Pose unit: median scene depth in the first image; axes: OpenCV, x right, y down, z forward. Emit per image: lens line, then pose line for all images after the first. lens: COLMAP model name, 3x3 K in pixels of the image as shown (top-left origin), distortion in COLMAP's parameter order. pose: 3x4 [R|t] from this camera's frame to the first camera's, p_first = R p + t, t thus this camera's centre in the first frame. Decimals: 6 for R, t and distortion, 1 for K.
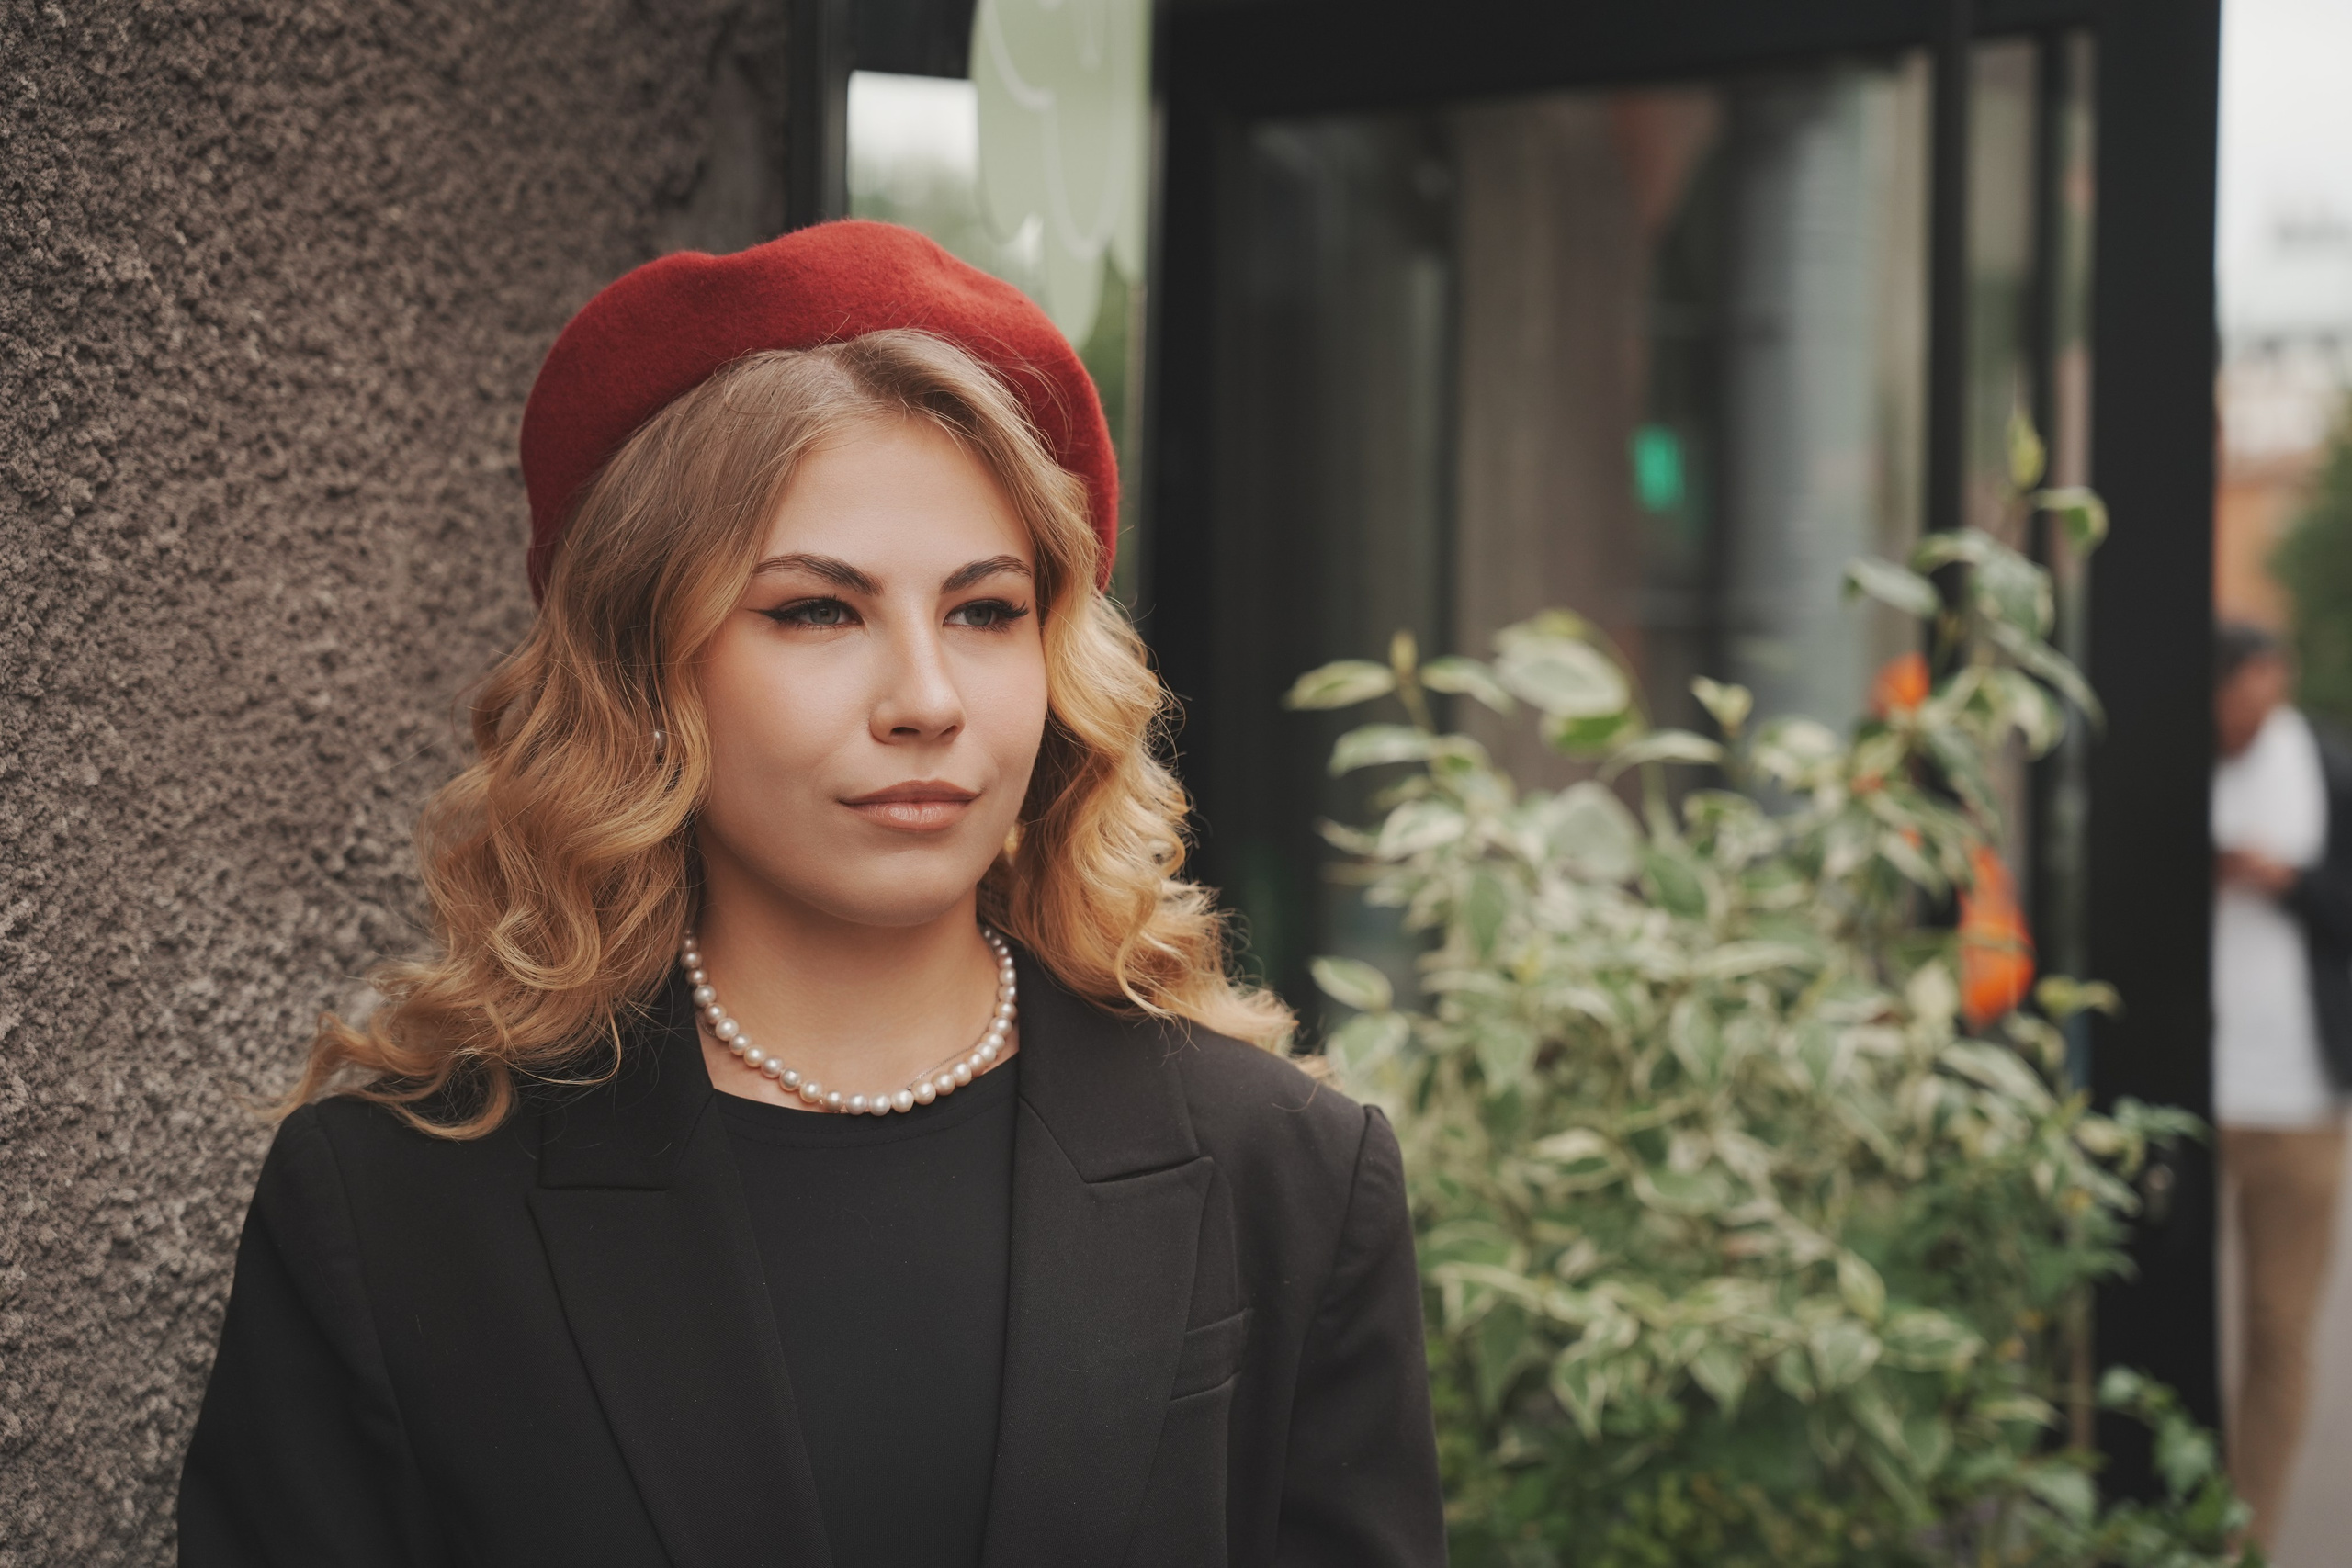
lens RADIAL K [[3983.8, 0, 1174.4], [0, 3983.8, 767.7], [0, 0, 1]] dist [0.330922, 0.000000]
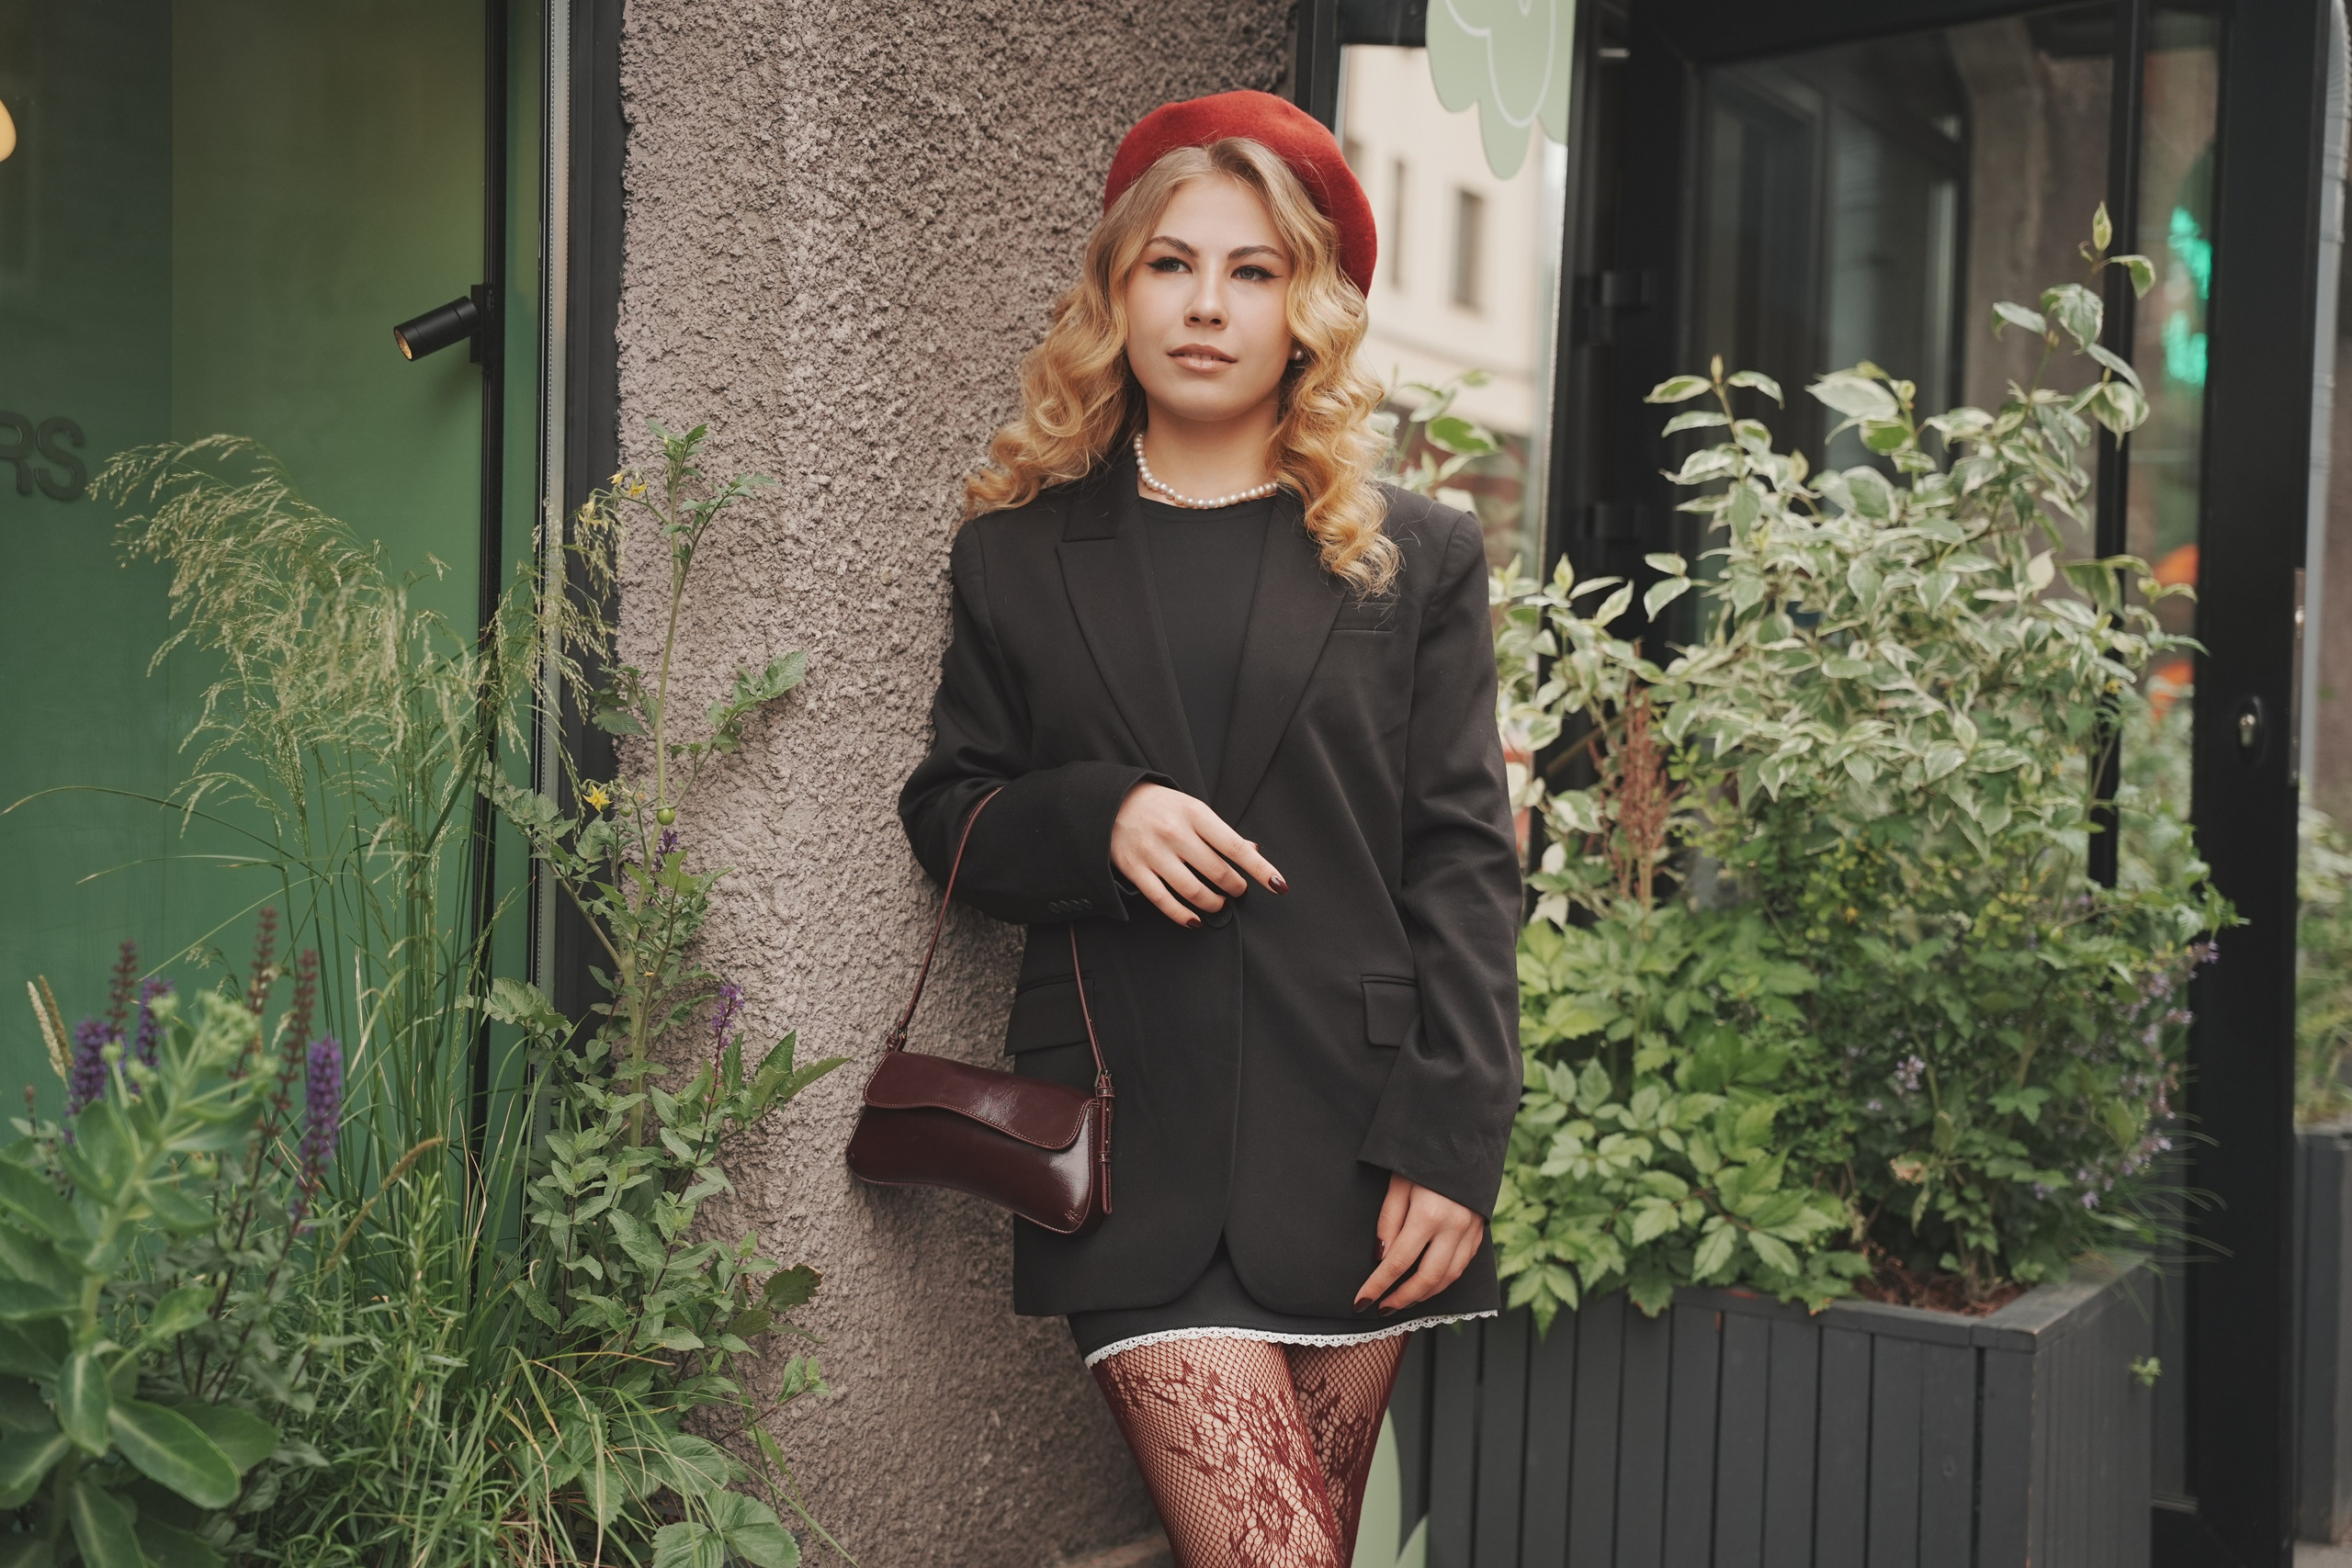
lens RADIAL K [[3606.5, 0, 1164.8], [0, 3606.5, 782.1], [0, 0, 1]] dist [0.331005, 0.000000]
pose [[0.970337, 0.017770, -0.241101, 0.294706], [-0.017391, 0.999842, 0.003699, 0.205651], [0.241128, 0.000604, 0.970493, -0.762500]]
